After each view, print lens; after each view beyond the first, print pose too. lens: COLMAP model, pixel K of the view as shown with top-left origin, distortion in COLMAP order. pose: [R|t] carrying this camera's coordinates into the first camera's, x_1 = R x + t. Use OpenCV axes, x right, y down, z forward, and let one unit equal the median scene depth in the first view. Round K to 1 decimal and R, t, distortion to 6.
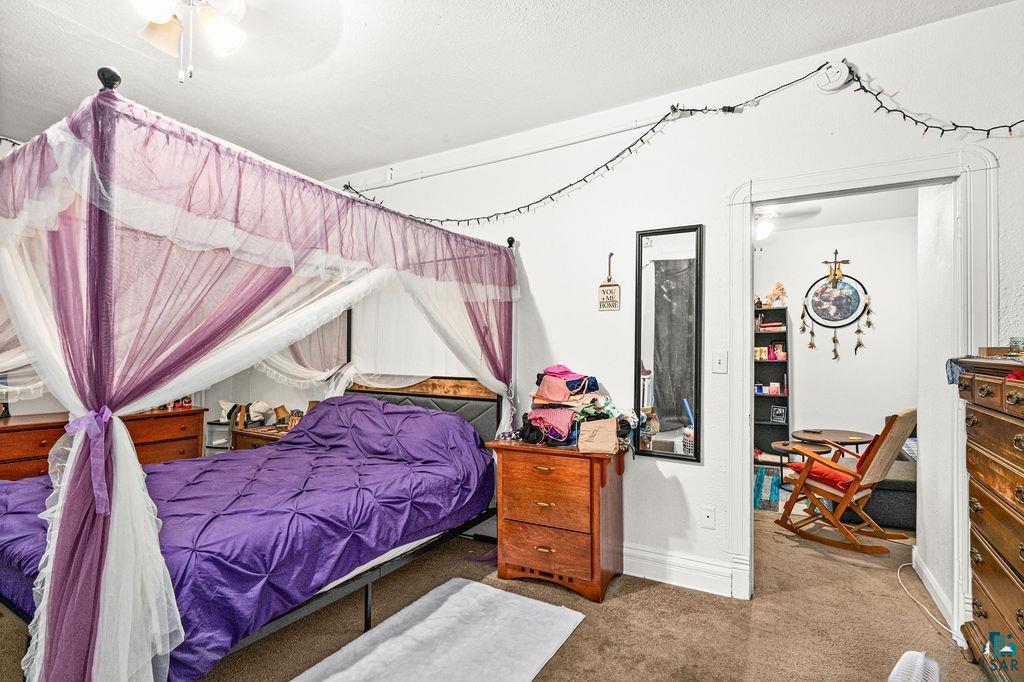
lens RADIAL K [[495.8, 0, 514.6], [0, 495.8, 343.1], [0, 0, 1]] dist [0.005593, 0.000463]
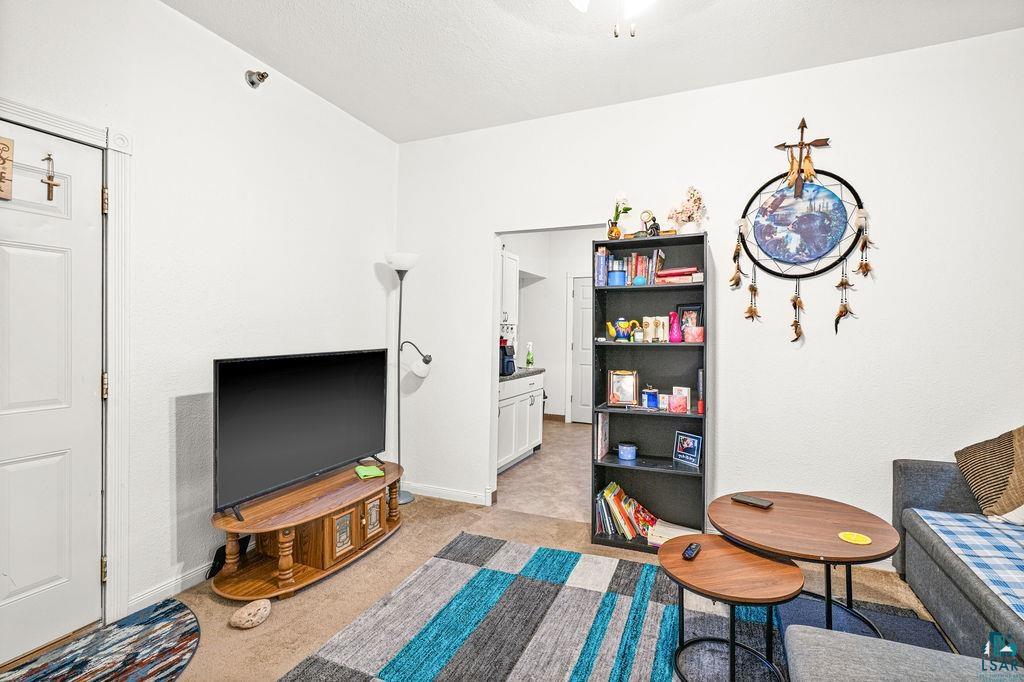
lens RADIAL K [[495.8, 0, 510.9], [0, 495.8, 336.9], [0, 0, 1]] dist [0.005593, 0.000463]
pose [[0.994363, 0.005314, 0.105893, 0.304745], [-0.007974, 0.999663, 0.024707, 0.017861], [-0.105726, -0.025412, 0.994071, 0.530179]]
